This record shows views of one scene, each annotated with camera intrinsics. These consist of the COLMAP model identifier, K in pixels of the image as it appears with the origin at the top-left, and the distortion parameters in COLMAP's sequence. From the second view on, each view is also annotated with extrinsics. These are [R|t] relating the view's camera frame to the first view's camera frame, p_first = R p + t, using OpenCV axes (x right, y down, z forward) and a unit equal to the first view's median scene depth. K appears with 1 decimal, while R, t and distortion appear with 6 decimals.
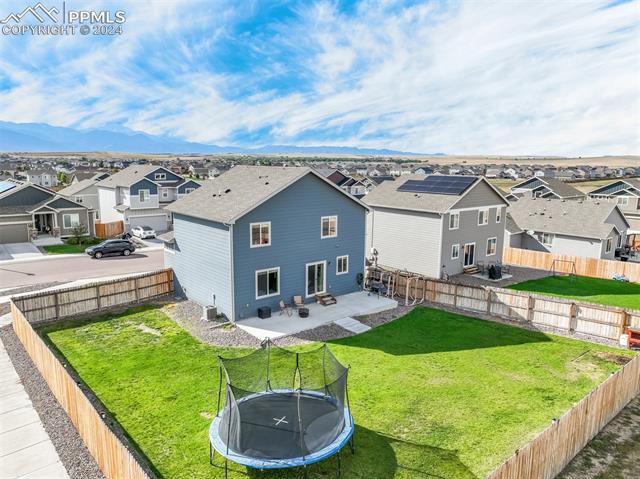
lens RADIAL K [[451.3, 0, 329.6], [0, 451.3, 240.0], [0, 0, 1]] dist [-0.002925, 0.000145]
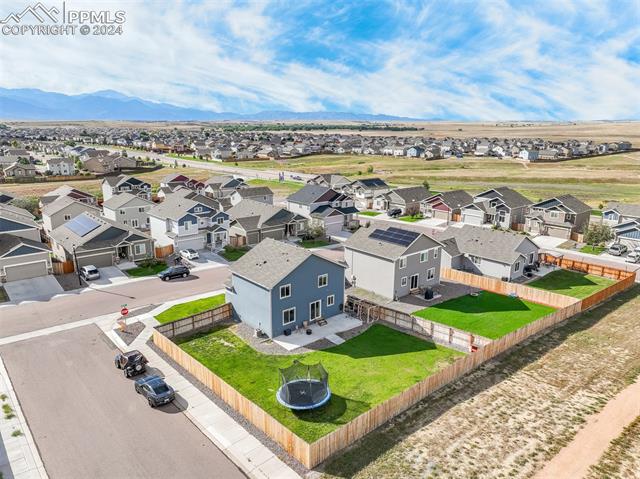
lens RADIAL K [[451.3, 0, 329.6], [0, 451.3, 240.0], [0, 0, 1]] dist [-0.002925, 0.000145]
pose [[0.999966, -0.006295, 0.005389, 0.017160], [0.005840, 0.996728, 0.080612, -0.321582], [-0.005878, -0.080577, 0.996731, -0.715938]]
